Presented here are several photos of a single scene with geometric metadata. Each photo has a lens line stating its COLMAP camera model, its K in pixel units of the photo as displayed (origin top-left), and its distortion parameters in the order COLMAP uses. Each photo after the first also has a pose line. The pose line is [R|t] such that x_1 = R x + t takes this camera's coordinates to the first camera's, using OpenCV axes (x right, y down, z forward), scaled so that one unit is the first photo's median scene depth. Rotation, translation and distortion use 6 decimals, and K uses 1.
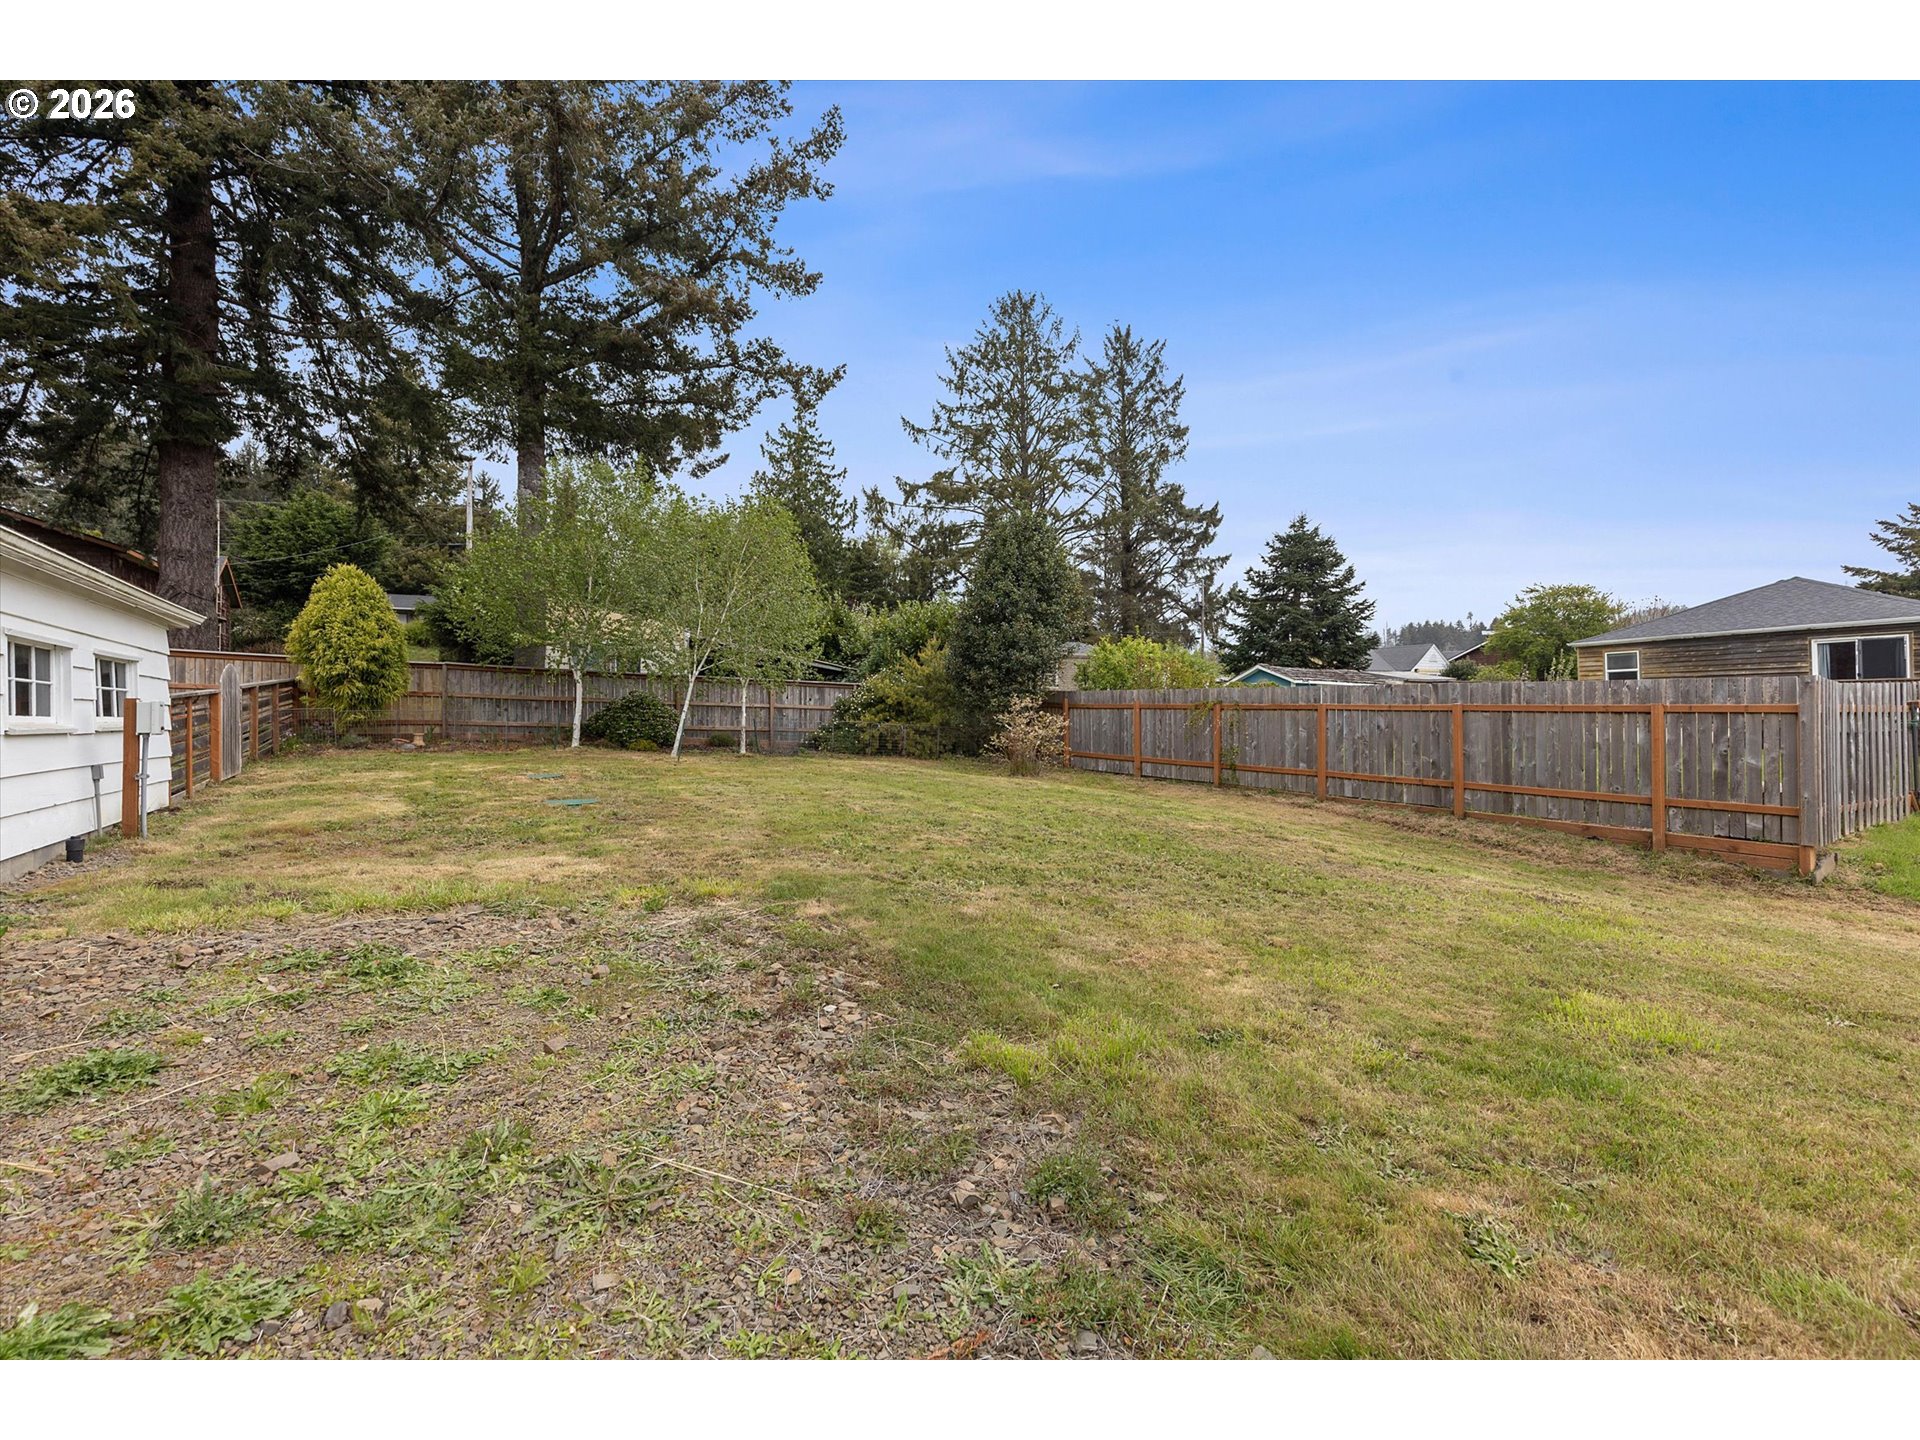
lens RADIAL K [[884.1, 0, 960.0], [0, 884.1, 720.0], [0, 0, 1]] dist [-0.001056, -0.000238]
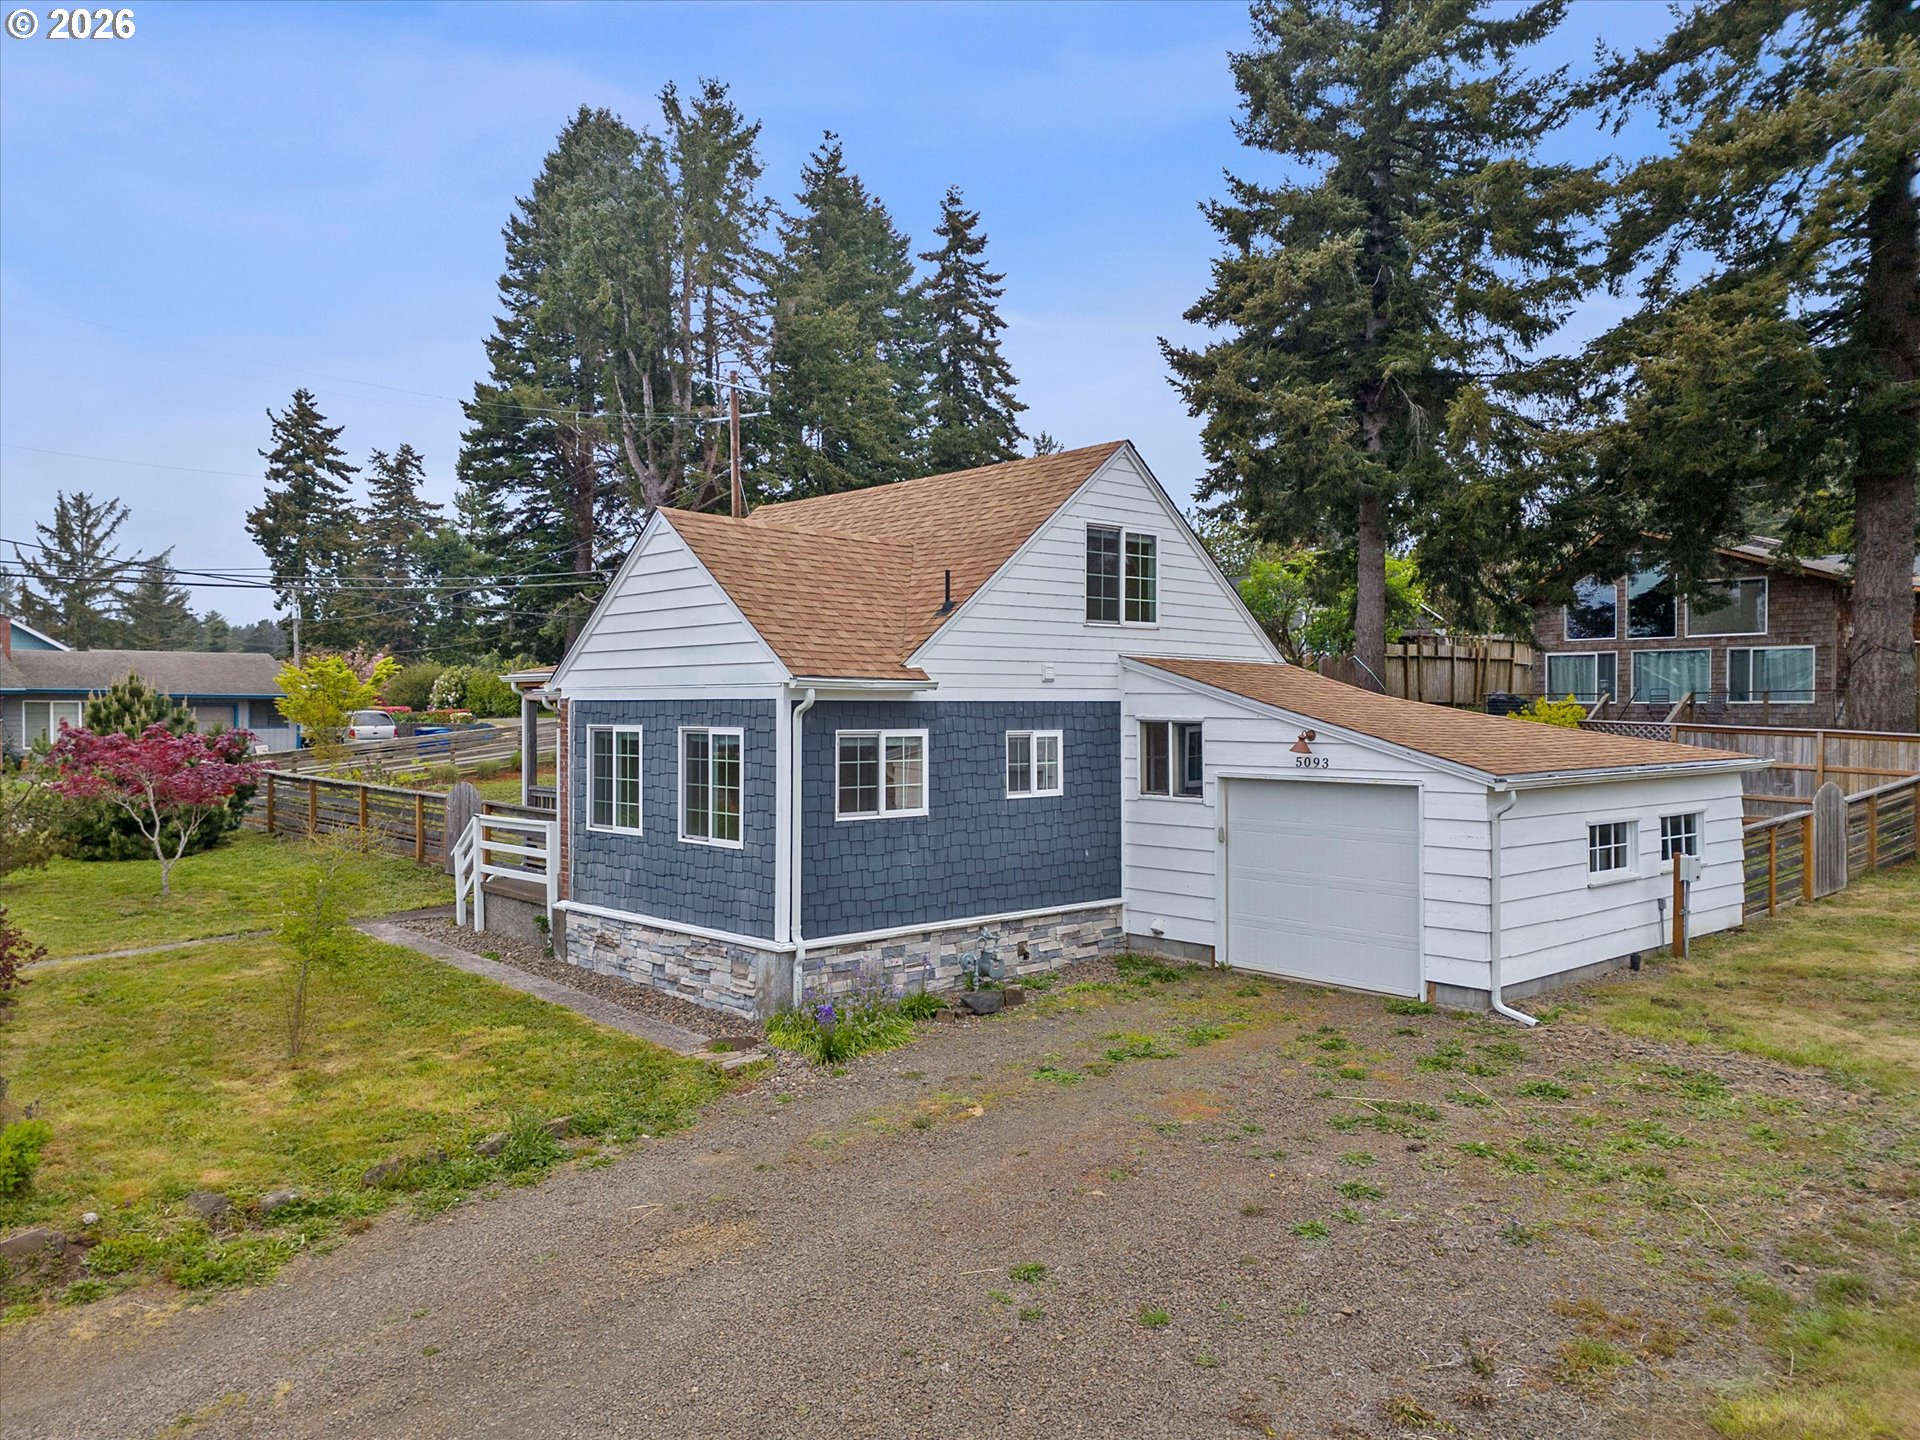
lens RADIAL K [[1392.8, 0, 960.0], [0, 1392.8, 720.0], [0, 0, 1]] dist [0.088283, -0.086660]
pose [[0.202520, 0.012281, -0.979201, 0.938060], [-0.009389, 0.999900, 0.010599, -0.237687], [0.979233, 0.007048, 0.202615, -0.501429]]
